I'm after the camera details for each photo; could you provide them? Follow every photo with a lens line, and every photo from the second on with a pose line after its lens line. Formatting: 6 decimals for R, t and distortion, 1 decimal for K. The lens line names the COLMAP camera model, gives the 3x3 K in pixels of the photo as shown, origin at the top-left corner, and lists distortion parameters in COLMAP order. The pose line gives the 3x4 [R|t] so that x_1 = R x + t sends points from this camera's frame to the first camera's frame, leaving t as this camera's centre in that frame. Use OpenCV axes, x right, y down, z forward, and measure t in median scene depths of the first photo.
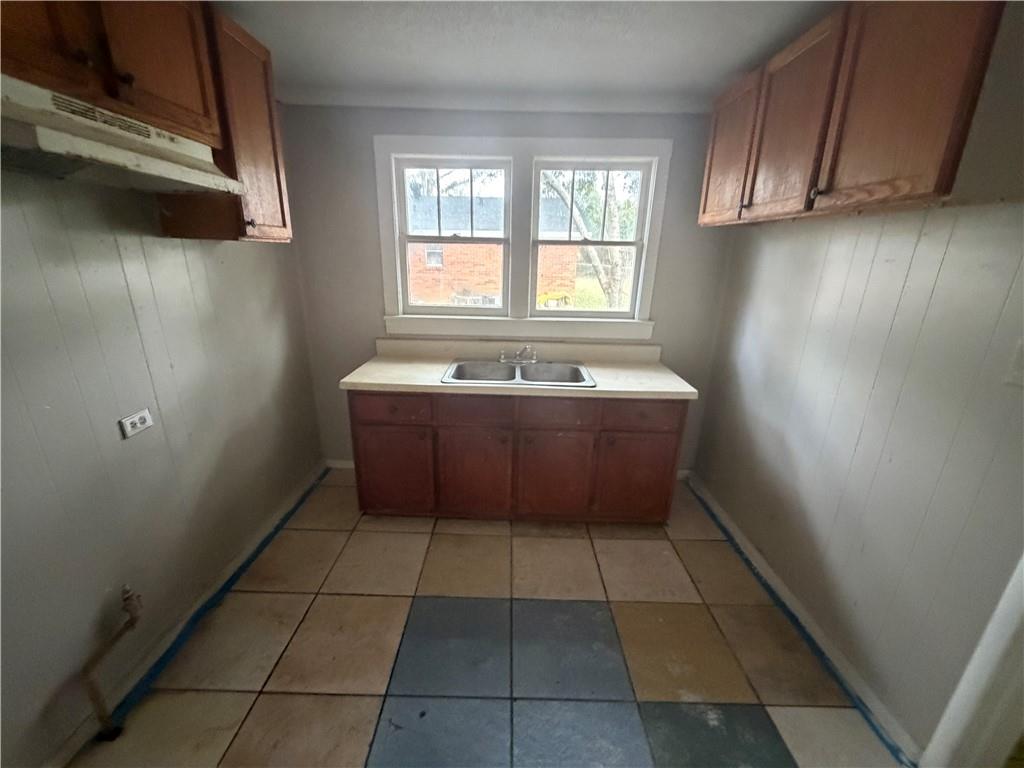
lens RADIAL K [[408.2, 0, 511.0], [0, 408.2, 383.3], [0, 0, 1]] dist [0.002910, 0.000072]
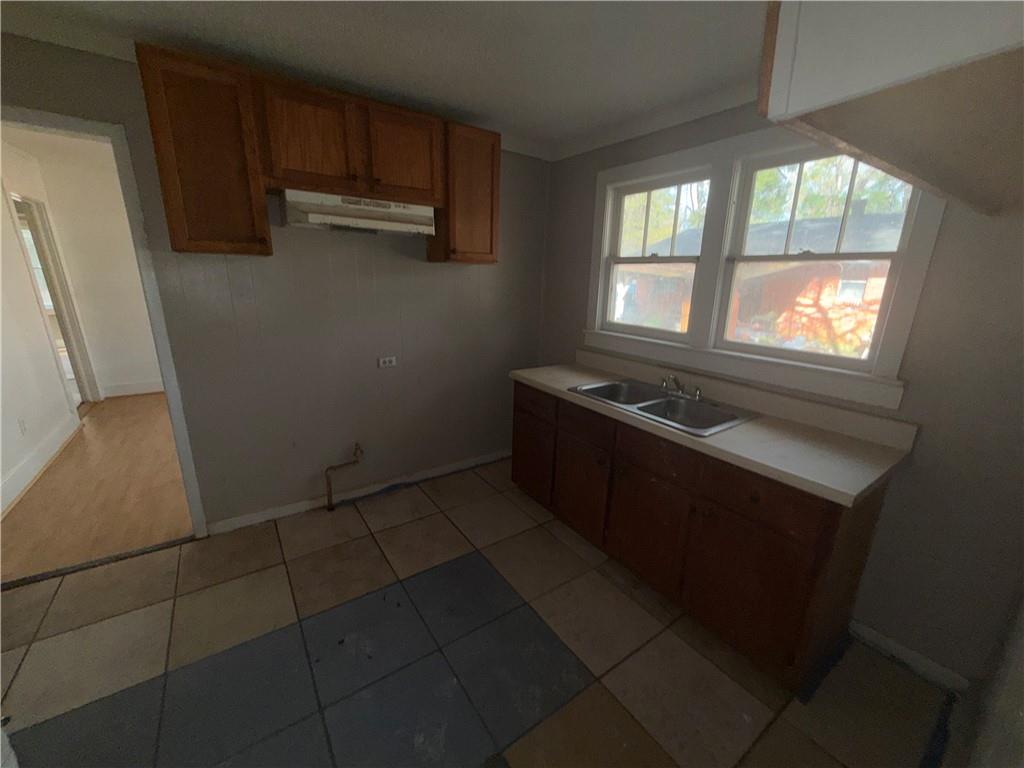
lens RADIAL K [[408.2, 0, 514.5], [0, 408.2, 386.6], [0, 0, 1]] dist [0.002910, 0.000072]
pose [[0.576520, 0.209789, -0.789692, 0.584313], [-0.258665, 0.963630, 0.067157, -0.044977], [0.775059, 0.165548, 0.609817, 0.229757]]
